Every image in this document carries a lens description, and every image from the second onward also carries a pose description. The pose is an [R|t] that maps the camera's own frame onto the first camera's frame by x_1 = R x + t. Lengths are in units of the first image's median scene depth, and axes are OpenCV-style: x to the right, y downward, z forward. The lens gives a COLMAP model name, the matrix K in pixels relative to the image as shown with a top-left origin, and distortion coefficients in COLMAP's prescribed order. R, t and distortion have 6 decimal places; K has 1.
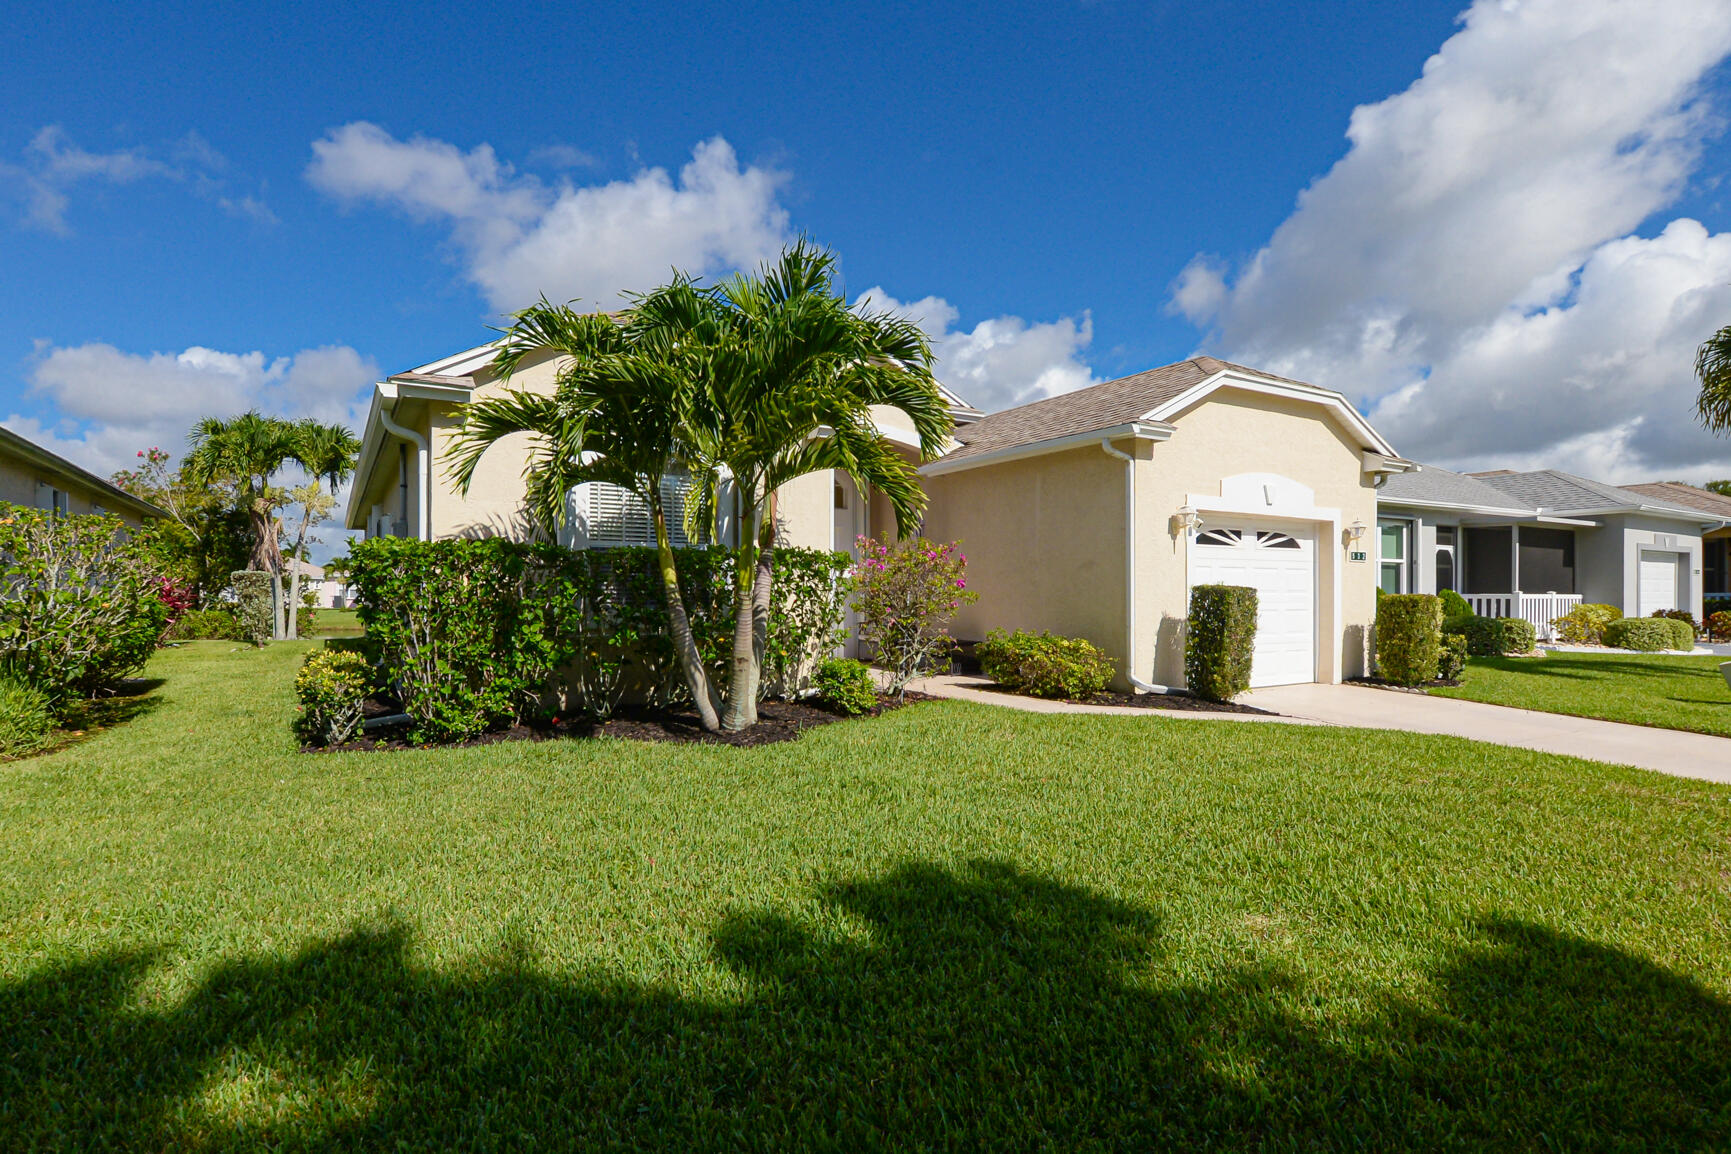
lens RADIAL K [[890.3, 0, 856.8], [0, 890.3, 579.1], [0, 0, 1]] dist [0.000987, -0.001088]
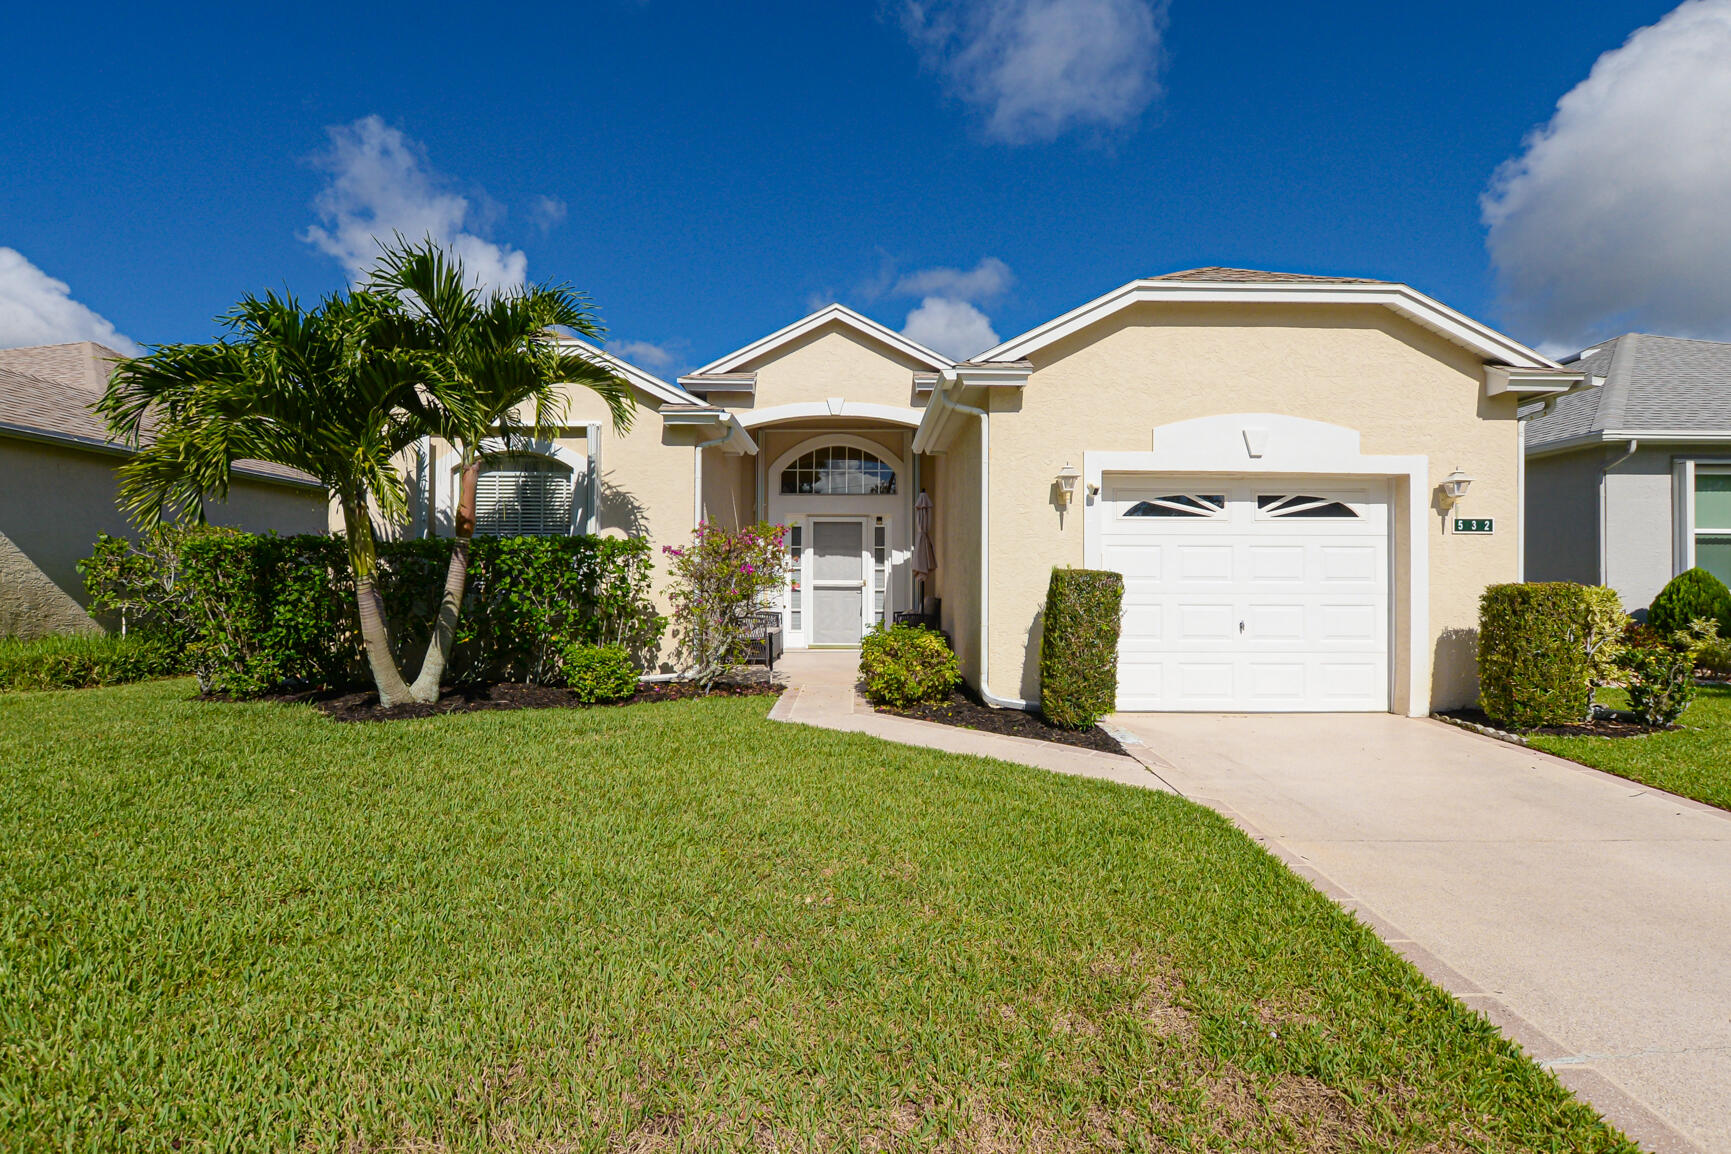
lens RADIAL K [[814.3, 0, 877.5], [0, 814.3, 571.7], [0, 0, 1]] dist [-0.005458, -0.001365]
pose [[0.862560, -0.005294, -0.505928, 0.518813], [0.005643, 0.999984, -0.000843, 0.006794], [0.505924, -0.002128, 0.862575, 0.277584]]
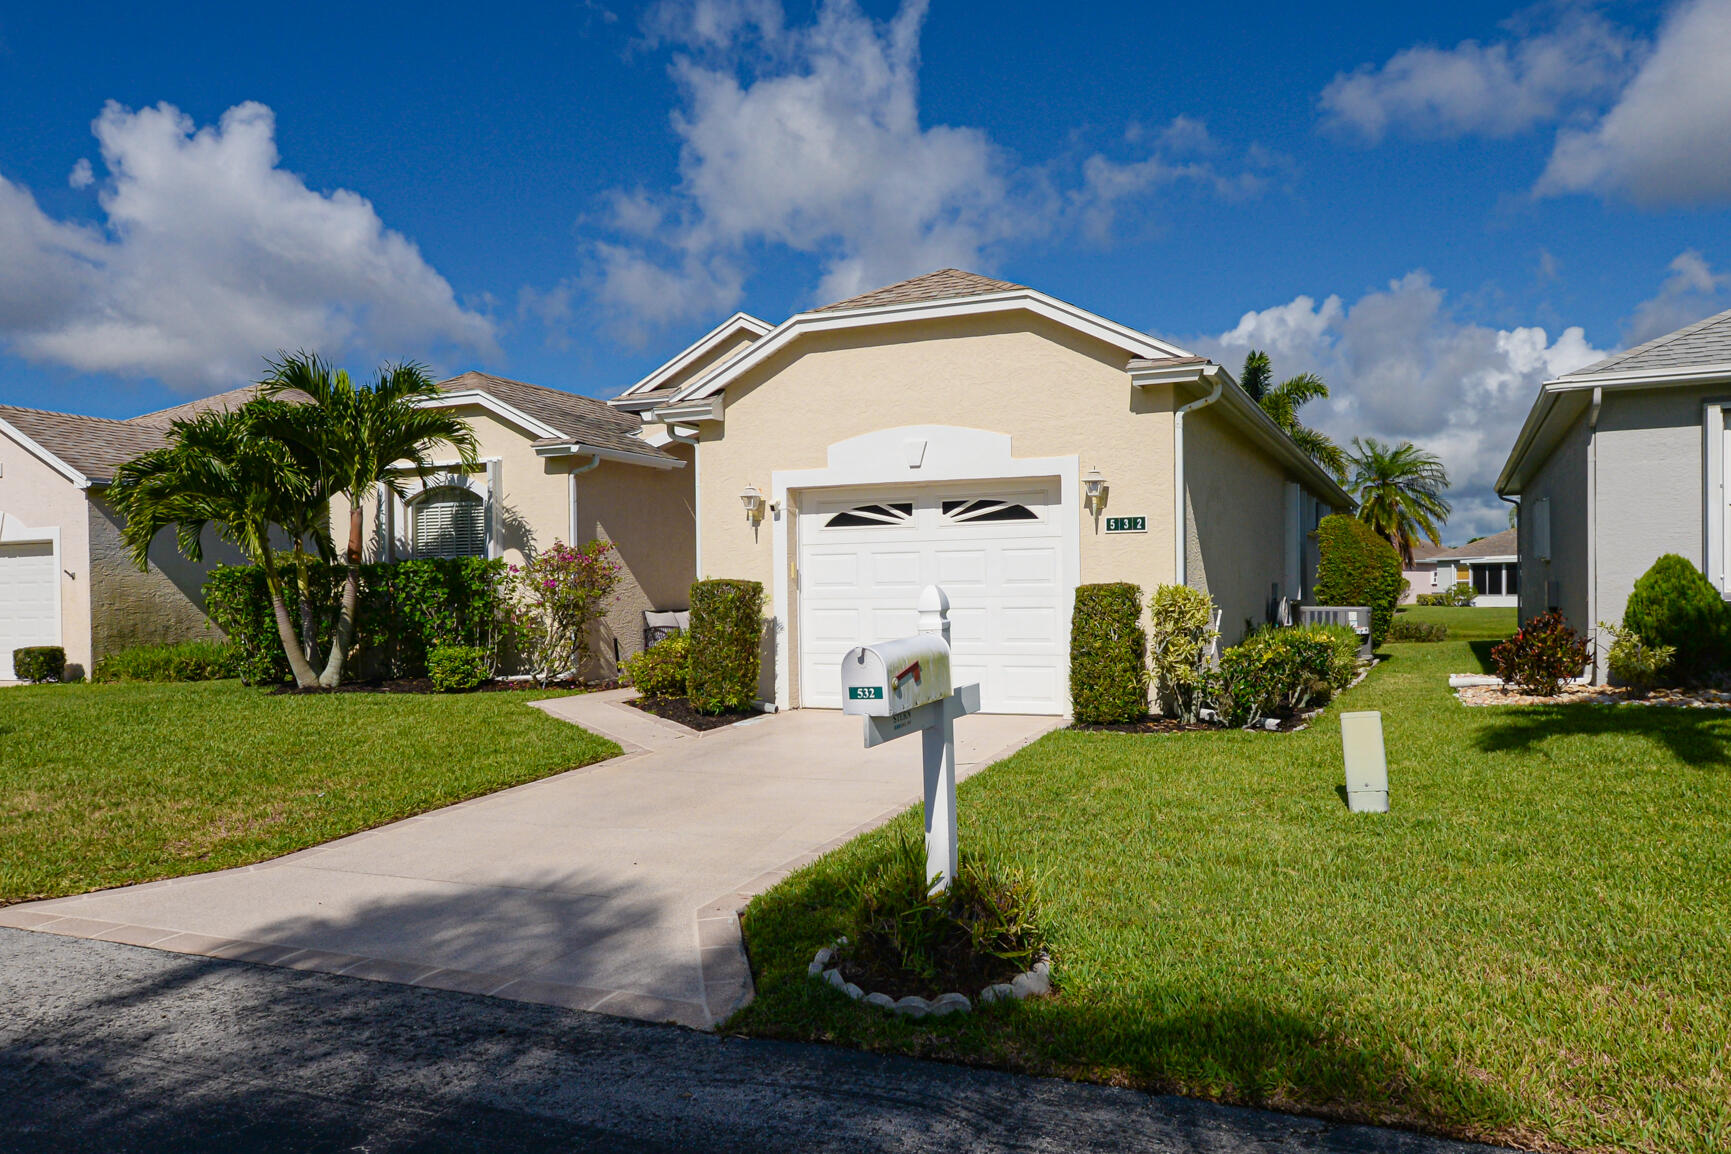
lens RADIAL K [[1275.9, 0, 873.6], [0, 1275.9, 581.9], [0, 0, 1]] dist [0.051918, -0.005211]
pose [[0.558187, -0.017416, -0.829532, 1.299967], [0.025630, 0.999665, -0.003741, 0.015311], [0.829319, -0.019172, 0.558446, 0.361560]]
